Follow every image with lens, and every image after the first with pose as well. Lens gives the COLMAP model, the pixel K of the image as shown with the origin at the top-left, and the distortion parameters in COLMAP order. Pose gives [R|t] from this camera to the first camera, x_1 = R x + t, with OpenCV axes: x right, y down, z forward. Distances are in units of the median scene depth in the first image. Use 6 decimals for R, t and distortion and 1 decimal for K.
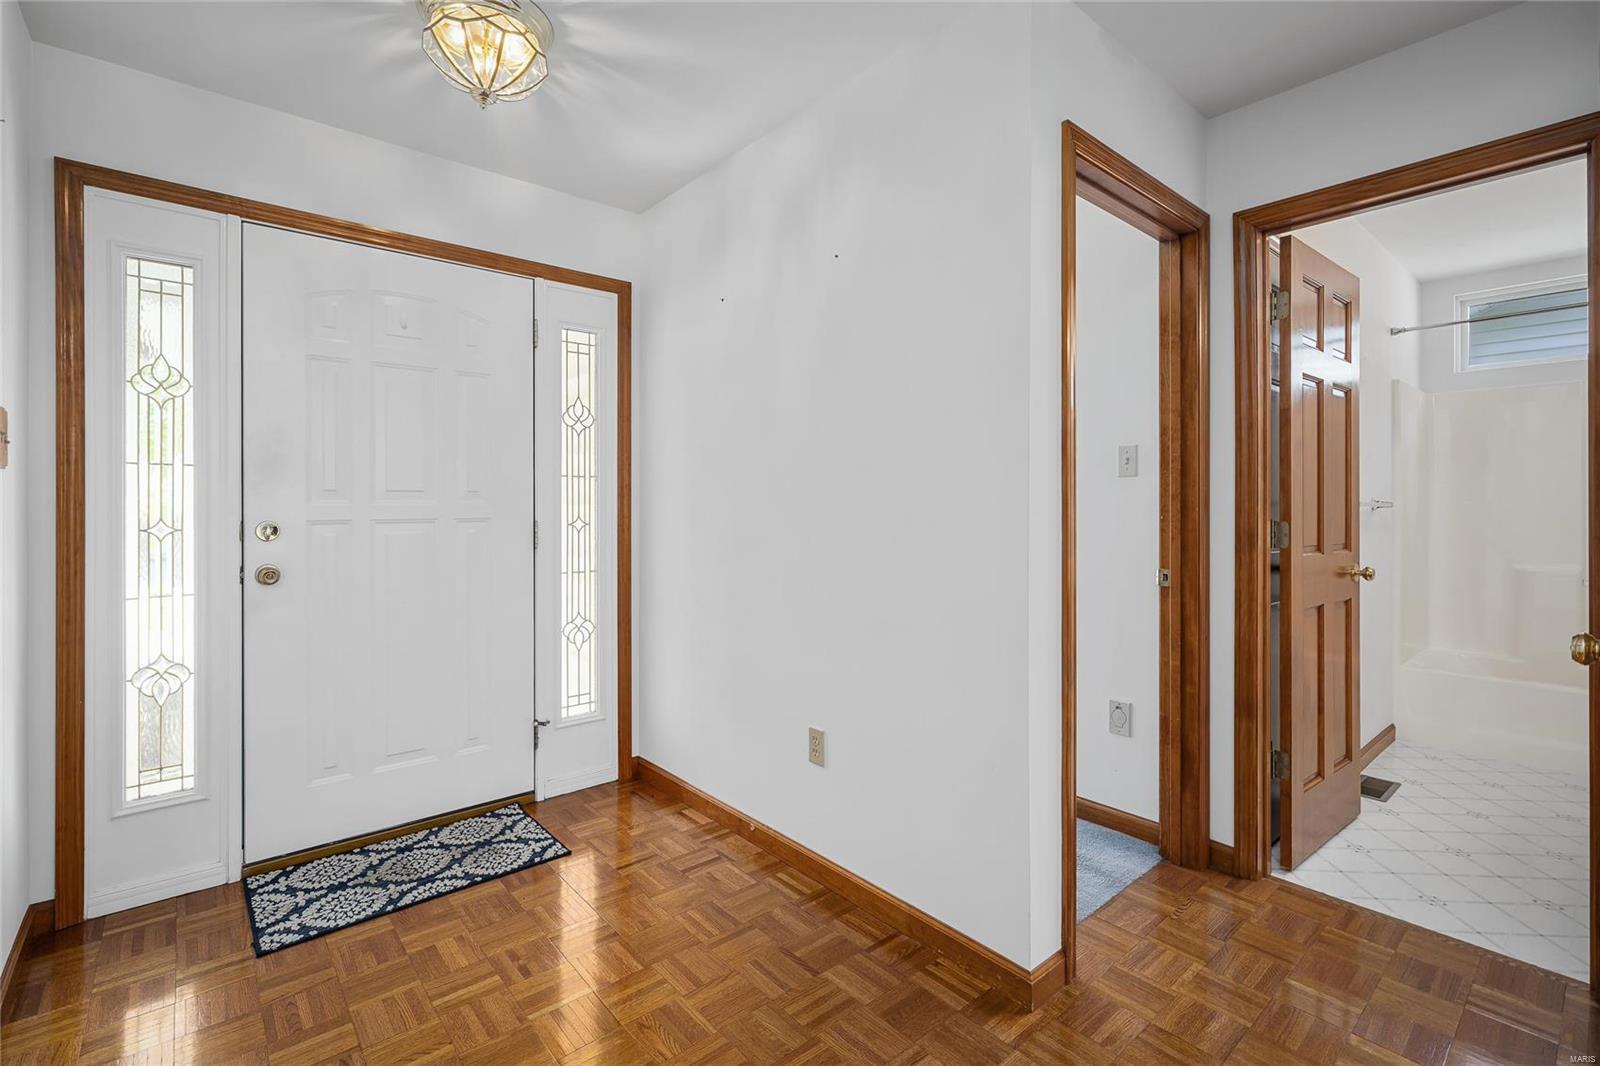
lens RADIAL K [[724.7, 0, 809.2], [0, 724.7, 512.6], [0, 0, 1]] dist [0.001171, 0.000158]
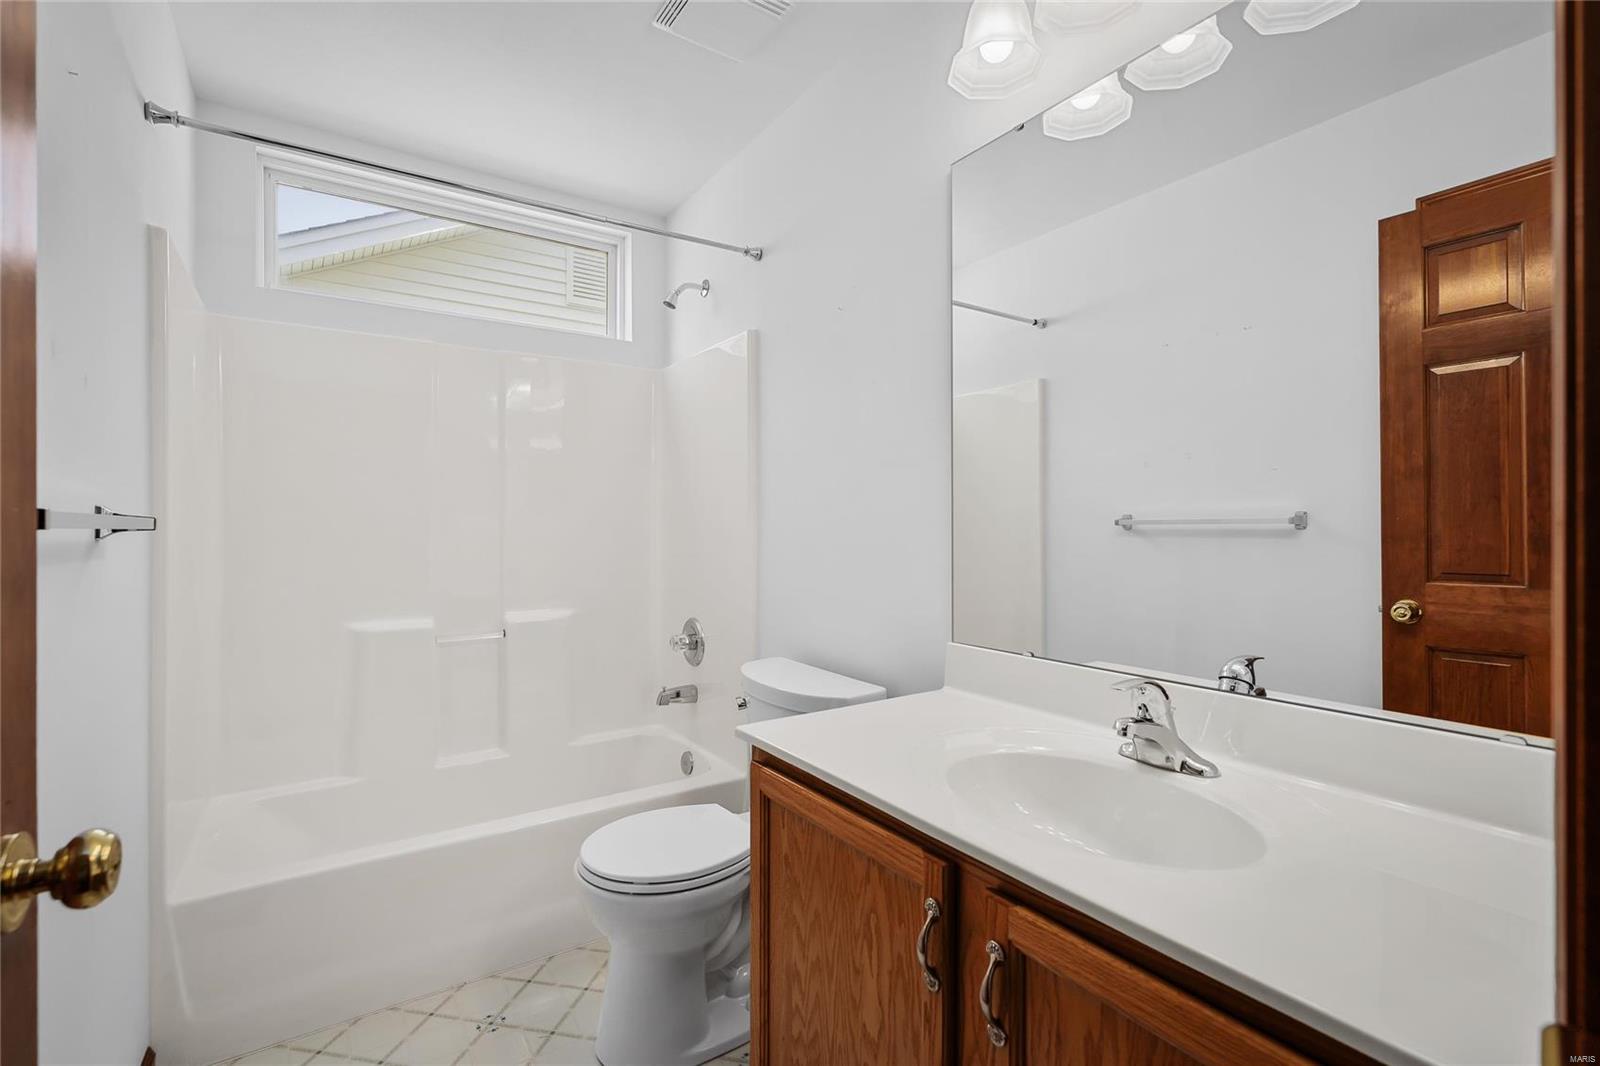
lens RADIAL K [[724.7, 0, 809.2], [0, 724.7, 512.6], [0, 0, 1]] dist [0.001171, 0.000158]
pose [[0.122431, 0.016145, 0.992346, 0.450388], [0.005346, 0.999842, -0.016927, -0.007741], [-0.992463, 0.007377, 0.122326, 0.588377]]
